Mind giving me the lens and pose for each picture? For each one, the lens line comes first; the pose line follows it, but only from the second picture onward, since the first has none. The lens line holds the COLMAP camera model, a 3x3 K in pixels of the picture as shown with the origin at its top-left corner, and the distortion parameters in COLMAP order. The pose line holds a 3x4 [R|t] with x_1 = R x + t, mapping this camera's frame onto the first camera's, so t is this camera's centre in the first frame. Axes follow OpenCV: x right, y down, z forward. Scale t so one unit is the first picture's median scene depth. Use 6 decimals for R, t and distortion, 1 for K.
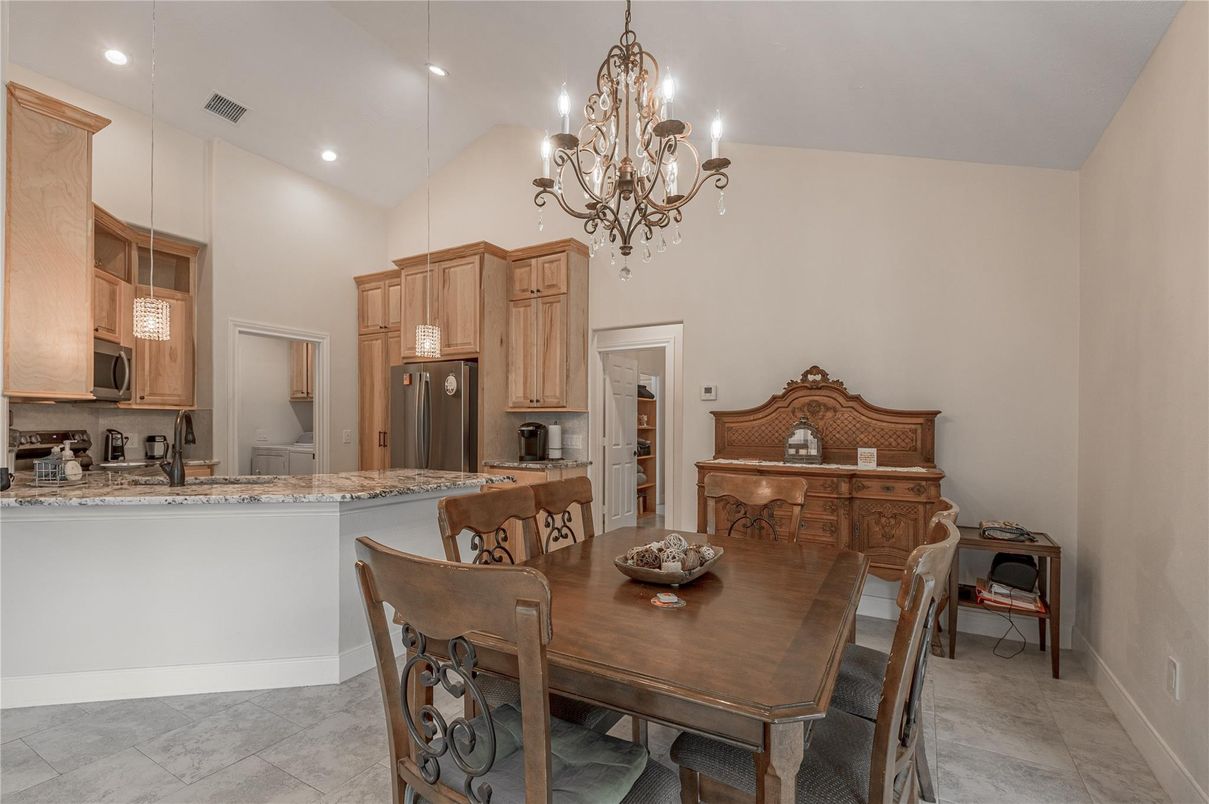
lens RADIAL K [[558.9, 0, 599.4], [0, 558.9, 430.5], [0, 0, 1]] dist [-0.031227, 0.000229]
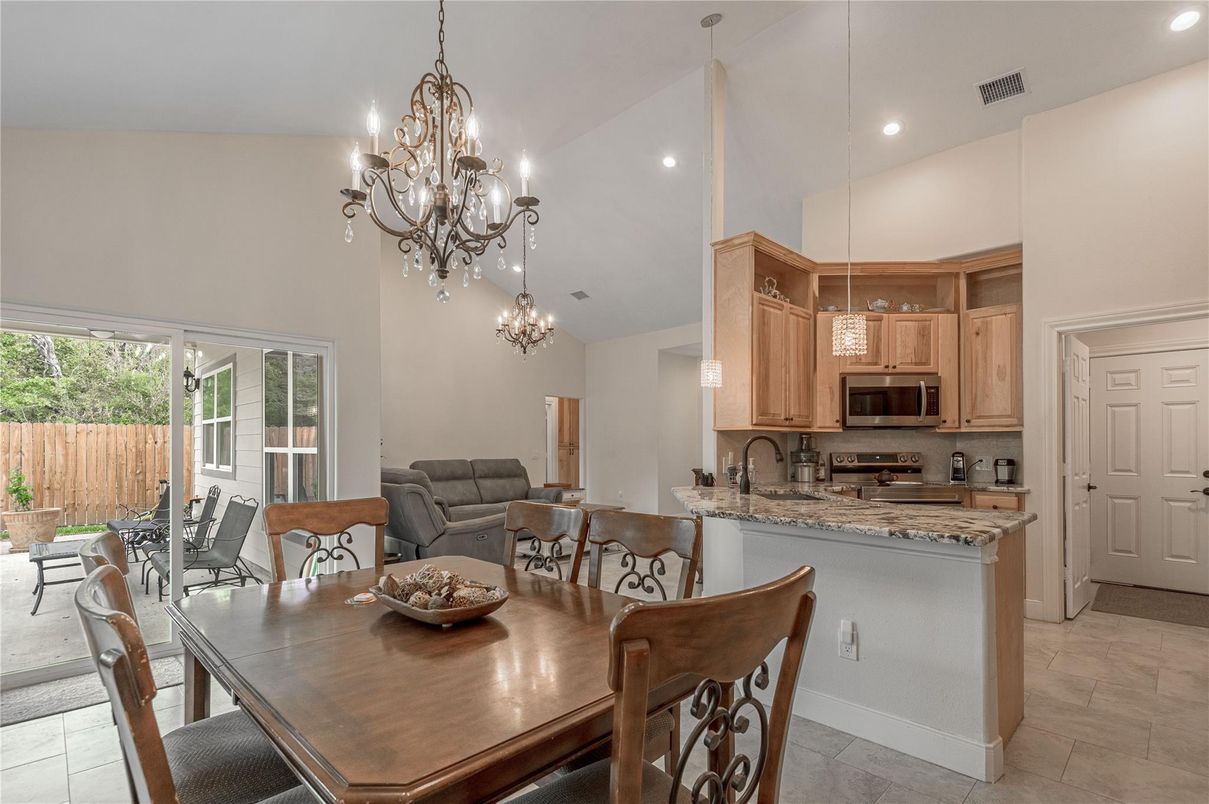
lens RADIAL K [[586.7, 0, 603.6], [0, 586.7, 446.9], [0, 0, 1]] dist [0.001579, 0.000043]
pose [[-0.264213, -0.009392, -0.964419, 0.501668], [-0.006009, 0.999949, -0.008092, 0.001735], [0.964446, 0.003658, -0.264256, 0.795732]]
